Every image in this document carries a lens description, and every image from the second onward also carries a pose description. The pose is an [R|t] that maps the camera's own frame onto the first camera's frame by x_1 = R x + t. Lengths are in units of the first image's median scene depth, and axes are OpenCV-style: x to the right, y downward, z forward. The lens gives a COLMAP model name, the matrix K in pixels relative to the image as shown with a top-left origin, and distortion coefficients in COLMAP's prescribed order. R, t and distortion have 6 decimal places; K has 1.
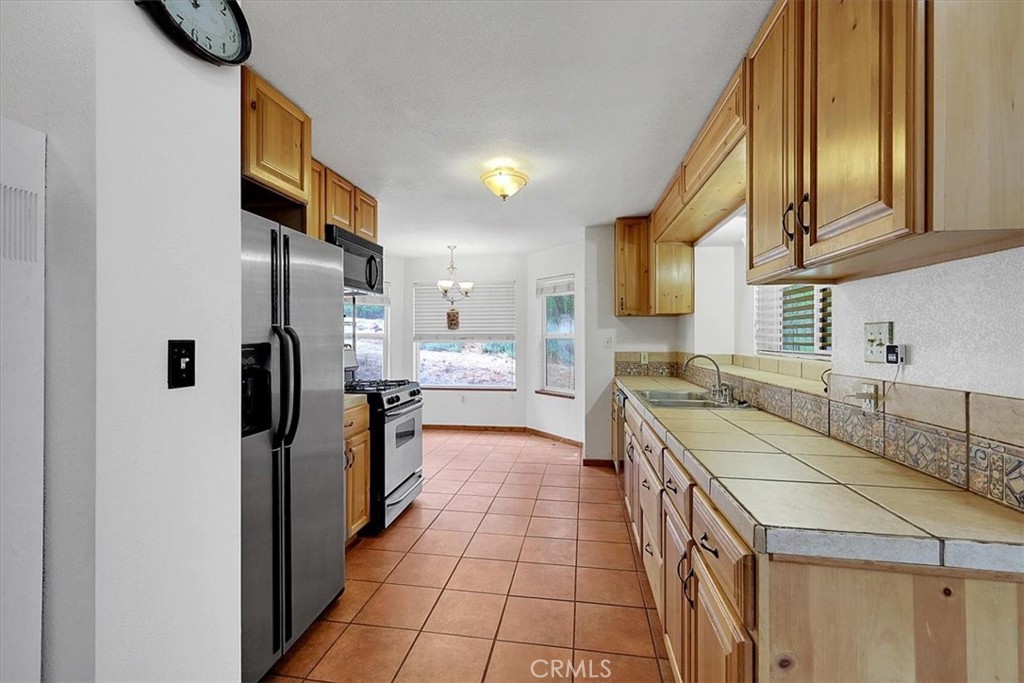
lens RADIAL K [[442.7, 0, 512.0], [0, 442.7, 338.0], [0, 0, 1]] dist [0.000610, 0.000854]
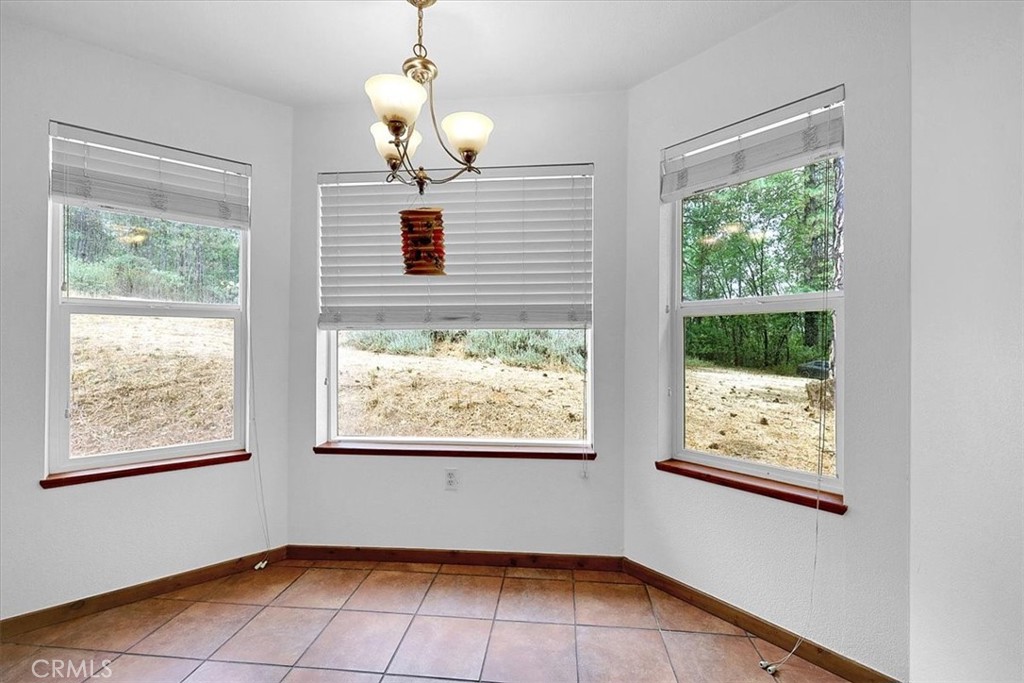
lens RADIAL K [[442.7, 0, 512.0], [0, 442.7, 338.0], [0, 0, 1]] dist [0.000610, 0.000854]
pose [[0.997987, -0.000553, 0.063414, -0.136590], [0.001200, 0.999947, -0.010177, 0.035729], [-0.063405, 0.010233, 0.997935, 1.031993]]
